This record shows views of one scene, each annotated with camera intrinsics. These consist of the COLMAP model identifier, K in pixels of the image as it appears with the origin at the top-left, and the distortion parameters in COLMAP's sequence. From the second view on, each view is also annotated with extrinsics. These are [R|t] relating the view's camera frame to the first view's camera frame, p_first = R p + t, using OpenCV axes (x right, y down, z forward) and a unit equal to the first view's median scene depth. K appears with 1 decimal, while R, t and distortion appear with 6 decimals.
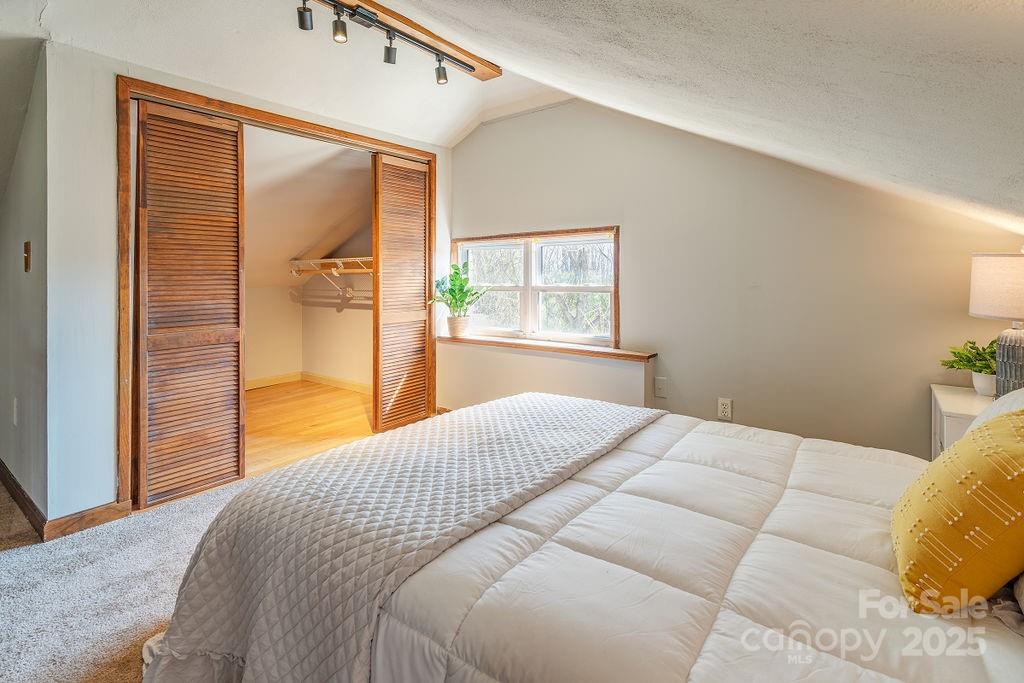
lens RADIAL K [[480.0, 0, 514.2], [0, 480.0, 276.9], [0, 0, 1]] dist [-0.003063, -0.000761]
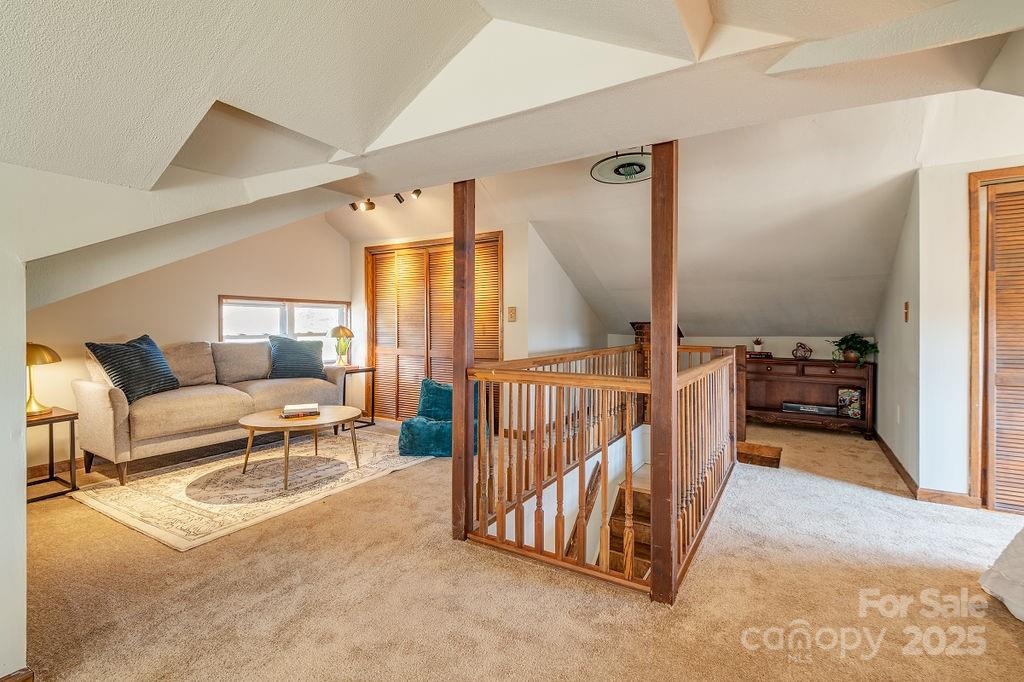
lens RADIAL K [[480.0, 0, 509.6], [0, 480.0, 323.0], [0, 0, 1]] dist [-0.003063, -0.000761]
pose [[0.098789, 0.000871, -0.995108, 0.352176], [0.000251, 1.000000, 0.000900, -0.008718], [0.995108, -0.000339, 0.098789, -0.386121]]
